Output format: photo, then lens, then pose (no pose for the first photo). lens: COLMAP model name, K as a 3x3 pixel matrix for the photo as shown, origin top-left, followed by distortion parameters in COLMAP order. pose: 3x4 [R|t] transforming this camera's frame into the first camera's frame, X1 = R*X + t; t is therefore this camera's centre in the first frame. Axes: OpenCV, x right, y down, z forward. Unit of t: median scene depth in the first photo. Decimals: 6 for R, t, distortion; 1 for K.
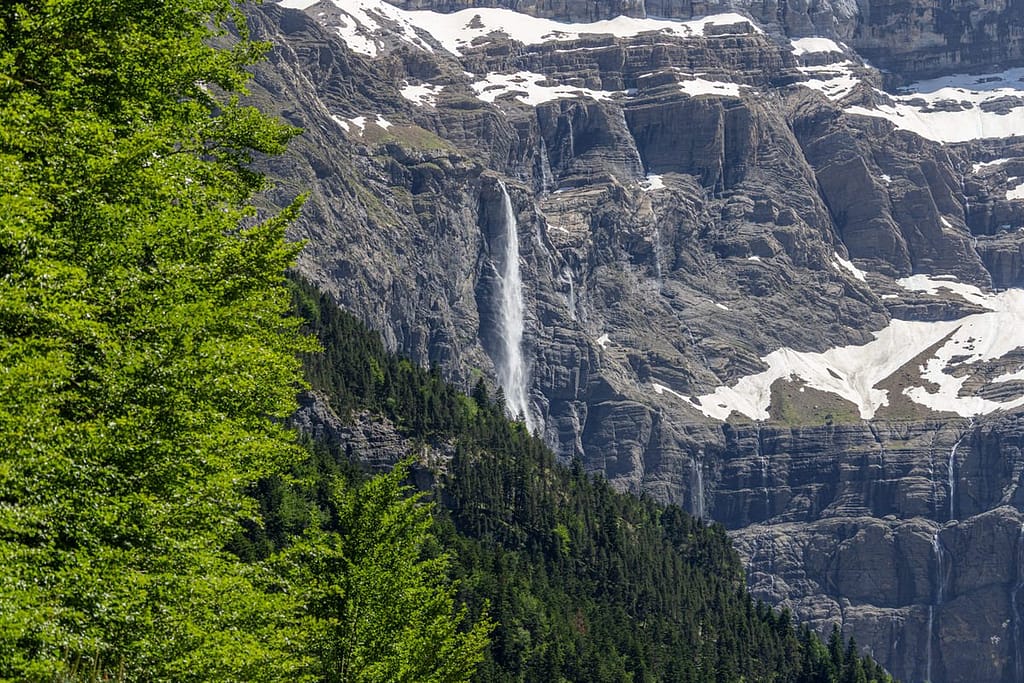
lens RADIAL K [[3084.5, 0, 512.0], [0, 3084.5, 341.5], [0, 0, 1]] dist [0.086346, 0.024618]
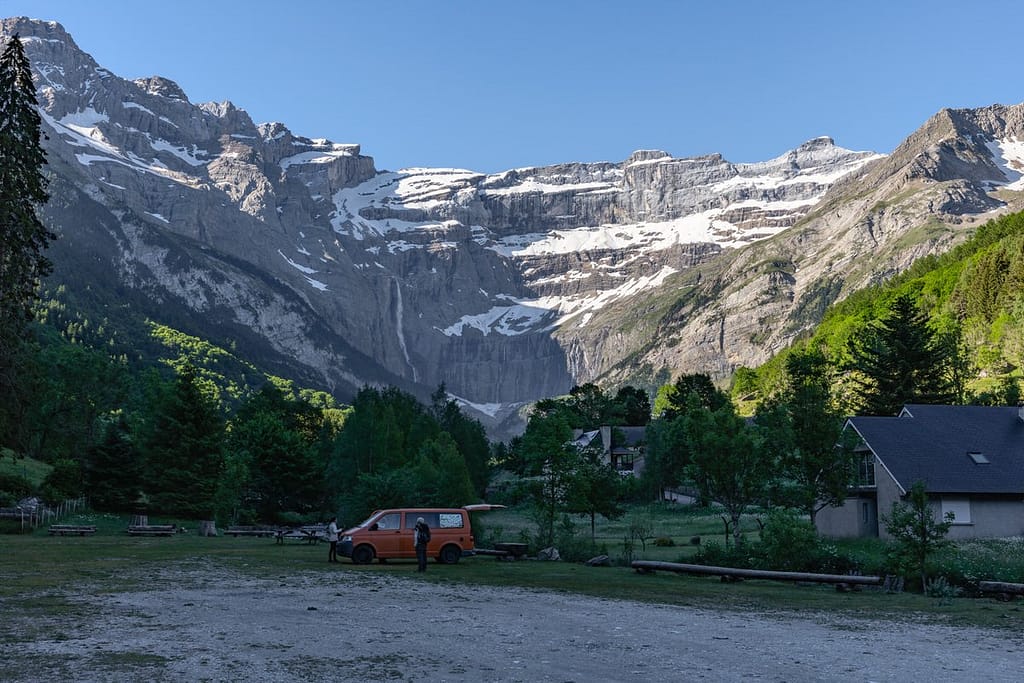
lens RADIAL K [[1149.8, 0, 512.0], [0, 1149.8, 341.5], [0, 0, 1]] dist [0.005245, 0.017995]
pose [[0.993878, 0.004444, 0.110392, -0.017573], [-0.014709, 0.995619, 0.092343, -0.105967], [-0.109497, -0.093402, 0.989589, -0.500161]]
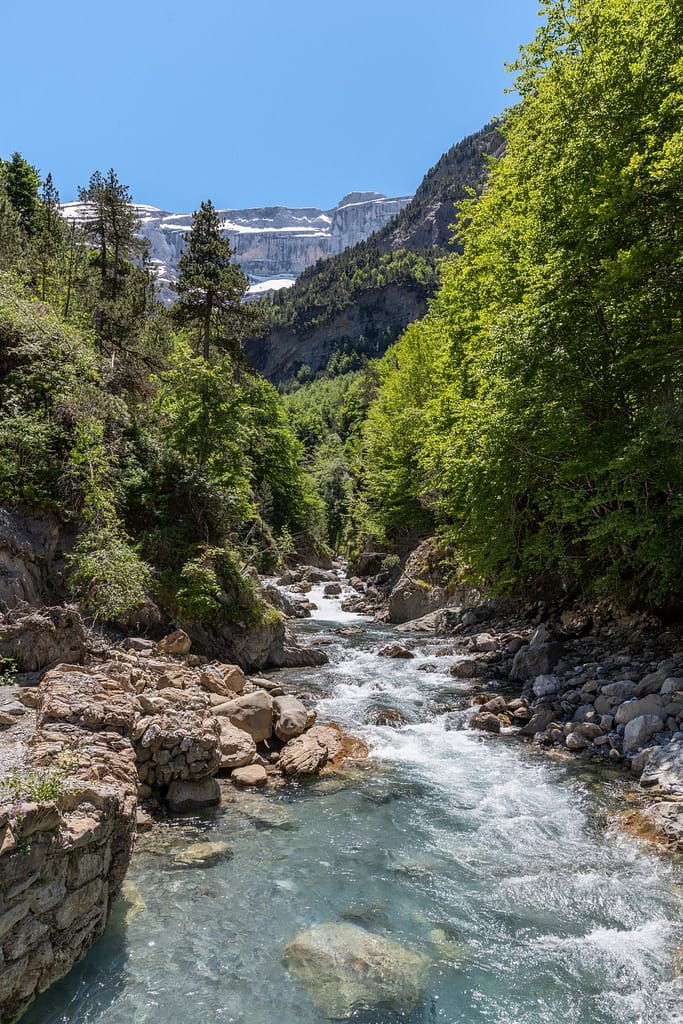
lens RADIAL K [[703.1, 0, 341.5], [0, 703.1, 512.0], [0, 0, 1]] dist [0.009582, -0.003405]
pose [[0.975687, 0.011198, 0.218883, 0.156210], [-0.040857, 0.990480, 0.131451, 0.064904], [-0.215327, -0.137198, 0.966856, 0.286623]]
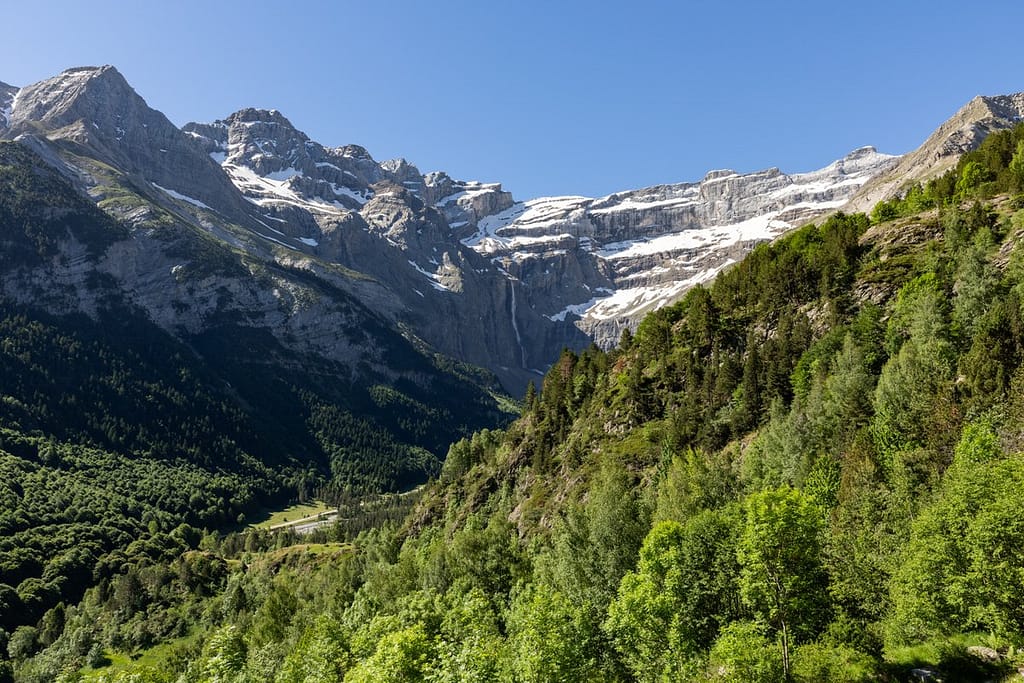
lens RADIAL K [[703.1, 0, 512.0], [0, 703.1, 341.5], [0, 0, 1]] dist [0.009582, -0.003405]
pose [[0.992896, -0.026783, -0.115931, 0.130987], [0.040771, 0.991934, 0.120021, -0.086686], [0.111781, -0.123895, 0.985979, -0.203690]]
